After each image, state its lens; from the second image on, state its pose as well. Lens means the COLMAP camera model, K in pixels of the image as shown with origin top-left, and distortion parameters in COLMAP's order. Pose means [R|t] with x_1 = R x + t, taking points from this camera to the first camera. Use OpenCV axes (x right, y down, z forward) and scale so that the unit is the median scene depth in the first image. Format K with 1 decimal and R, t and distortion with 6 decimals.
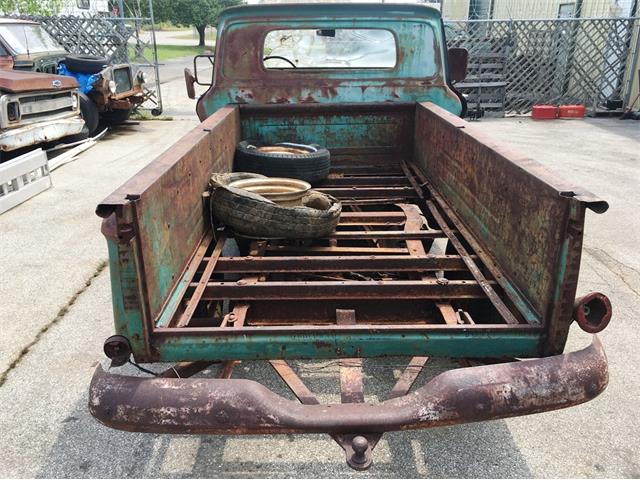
lens RADIAL K [[545.6, 0, 318.4], [0, 545.6, 243.3], [0, 0, 1]] dist [0.074956, -0.103266]
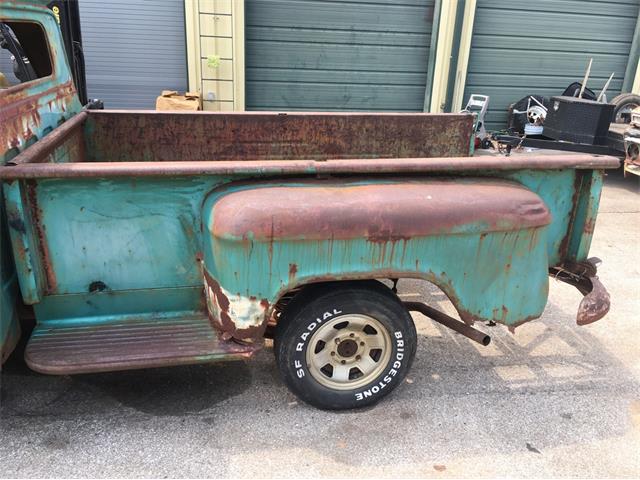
lens RADIAL K [[545.6, 0, 316.3], [0, 545.6, 240.0], [0, 0, 1]] dist [0.074956, -0.103266]
pose [[-0.175157, -0.349914, 0.920261, -0.701651], [0.322296, 0.862831, 0.389421, -0.299853], [-0.930293, 0.364806, -0.038355, 0.772131]]
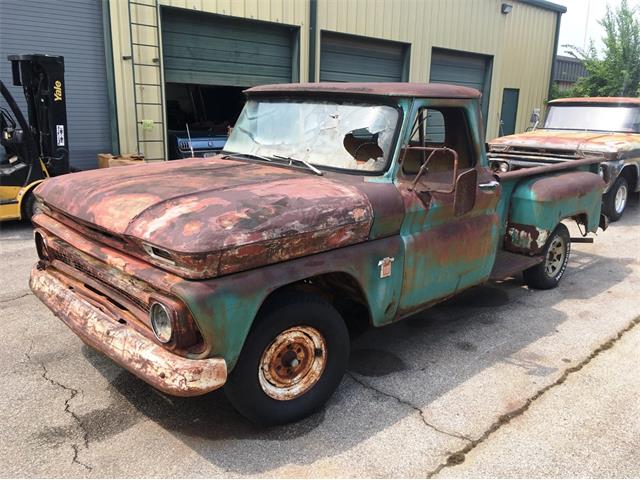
lens RADIAL K [[545.6, 0, 321.8], [0, 545.6, 236.2], [0, 0, 1]] dist [0.074956, -0.103266]
pose [[-0.694660, -0.190350, 0.693696, -0.695170], [0.235695, 0.850889, 0.469506, -0.718515], [-0.679629, 0.489647, -0.546214, 1.815975]]
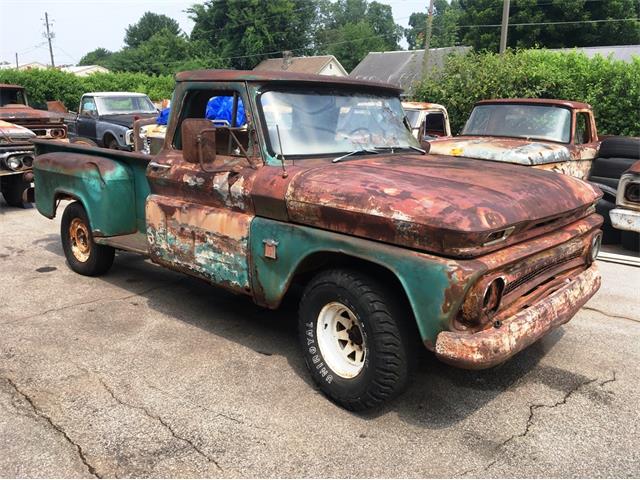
lens RADIAL K [[545.6, 0, 322.2], [0, 545.6, 239.2], [0, 0, 1]] dist [0.074956, -0.103266]
pose [[-0.666737, 0.155111, -0.728974, 0.791201], [-0.296264, 0.842344, 0.450205, -0.684431], [0.683878, 0.516137, -0.515668, 1.806231]]
